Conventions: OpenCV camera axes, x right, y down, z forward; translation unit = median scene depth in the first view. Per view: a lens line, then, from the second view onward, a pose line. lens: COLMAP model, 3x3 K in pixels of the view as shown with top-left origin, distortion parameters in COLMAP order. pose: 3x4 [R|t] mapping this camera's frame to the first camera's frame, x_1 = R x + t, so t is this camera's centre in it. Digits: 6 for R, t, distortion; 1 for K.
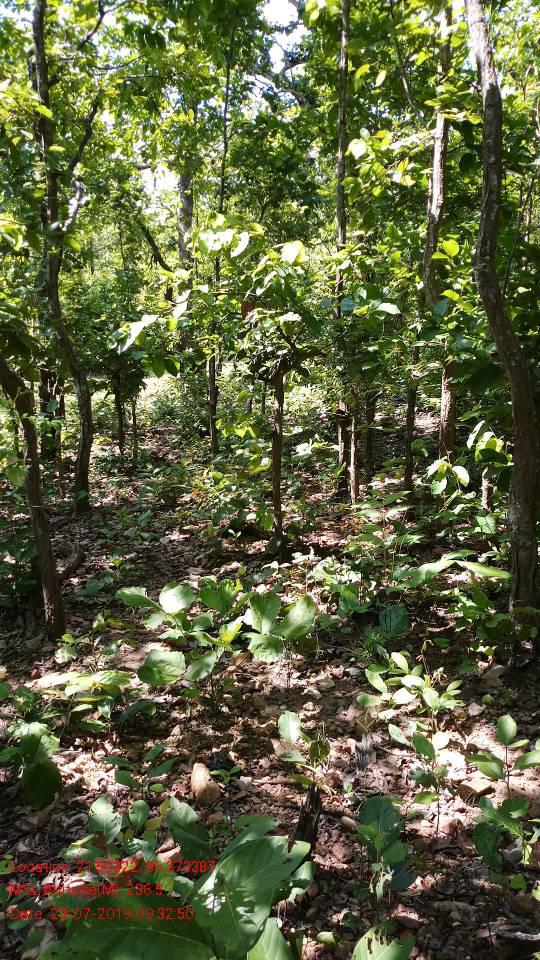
lens RADIAL K [[763.3, 0, 233.7], [0, 763.3, 482.0], [0, 0, 1]] dist [0.021430, -0.067862]
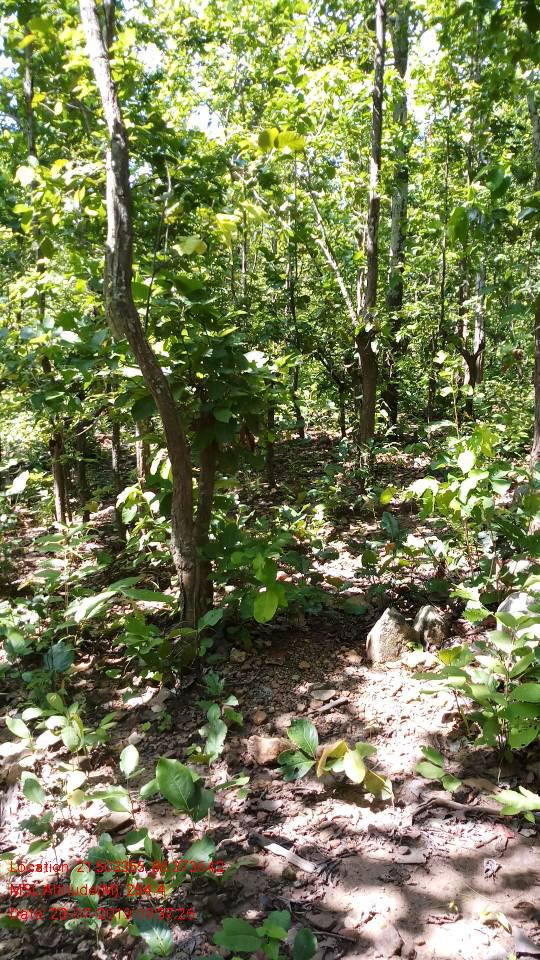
lens RADIAL K [[763.3, 0, 267.5], [0, 763.3, 482.3], [0, 0, 1]] dist [0.021430, -0.067862]
pose [[0.954816, -0.062843, 0.290477, 0.152047], [0.072237, 0.997151, -0.021717, -0.000712], [-0.288285, 0.041718, 0.956635, -0.009795]]
